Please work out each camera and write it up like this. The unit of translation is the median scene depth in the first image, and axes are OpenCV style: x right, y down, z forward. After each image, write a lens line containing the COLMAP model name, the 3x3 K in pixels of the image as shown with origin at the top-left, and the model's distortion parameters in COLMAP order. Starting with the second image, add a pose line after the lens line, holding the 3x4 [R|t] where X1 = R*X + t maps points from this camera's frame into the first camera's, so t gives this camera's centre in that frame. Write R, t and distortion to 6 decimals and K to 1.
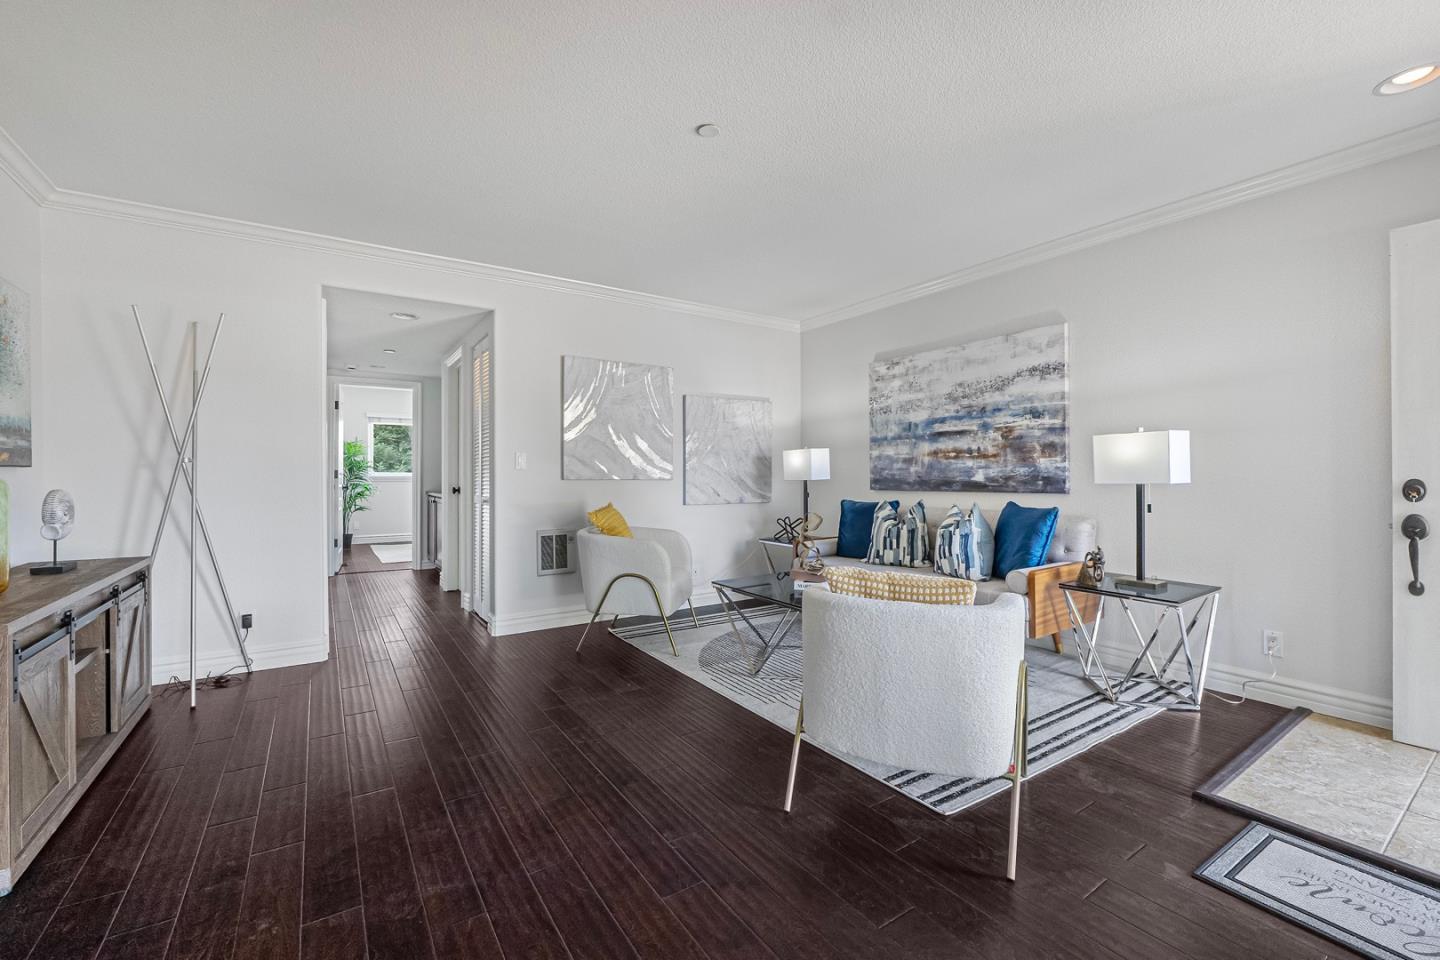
lens RADIAL K [[600.2, 0, 713.8], [0, 600.2, 479.4], [0, 0, 1]] dist [-0.003699, -0.001039]
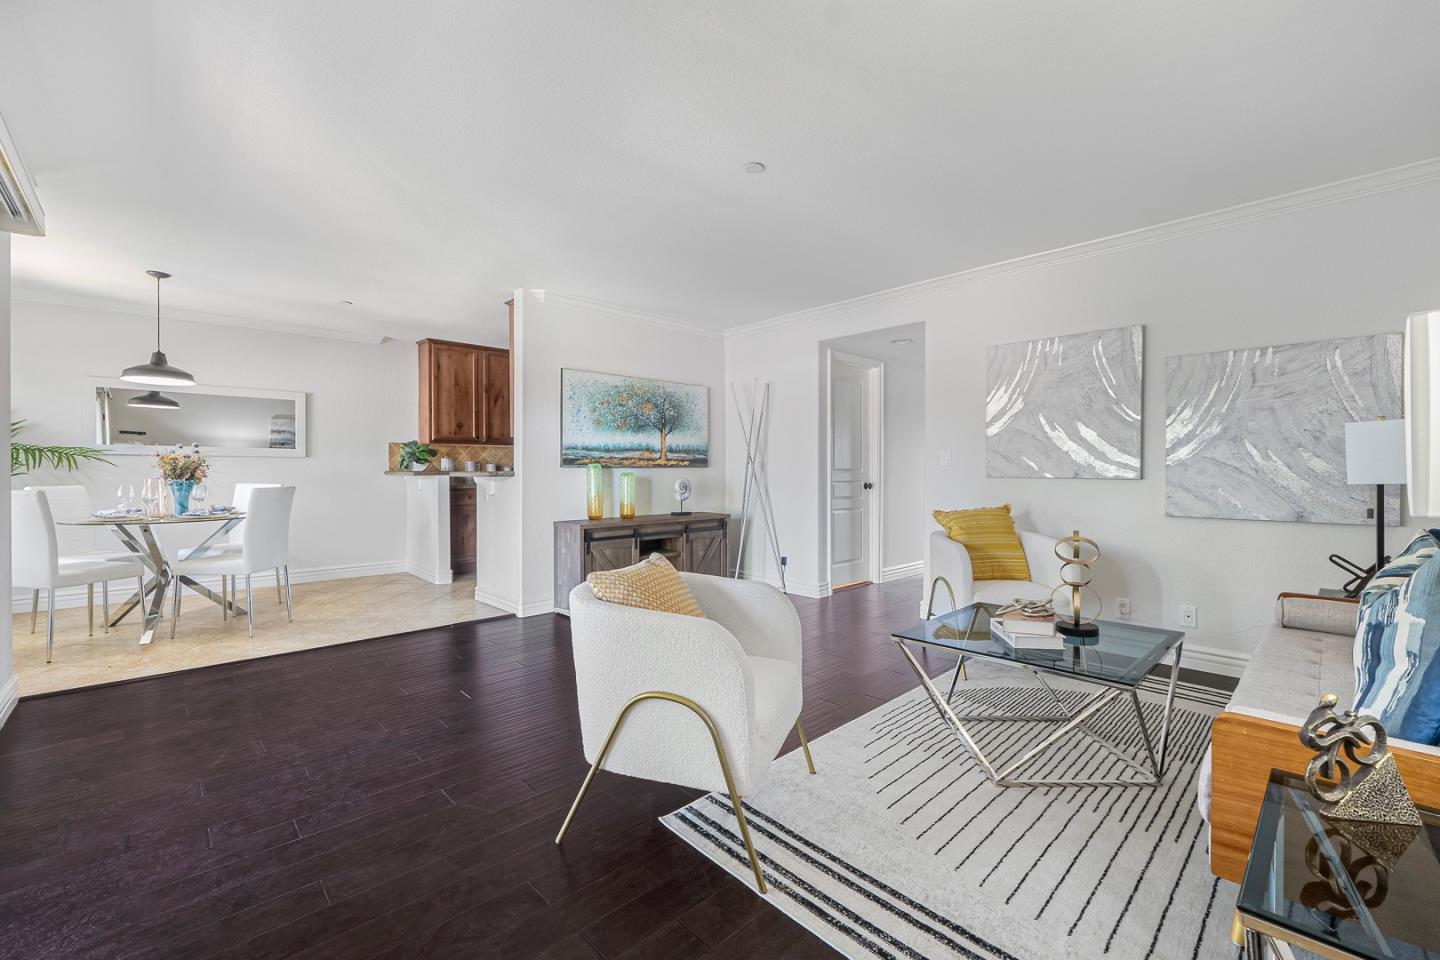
lens RADIAL K [[600.2, 0, 715.5], [0, 600.2, 473.6], [0, 0, 1]] dist [-0.003699, -0.001039]
pose [[0.178125, 0.007979, -0.983976, 0.598431], [-0.006615, 0.999954, 0.006912, -0.008482], [0.983986, 0.005277, 0.178169, 0.396418]]
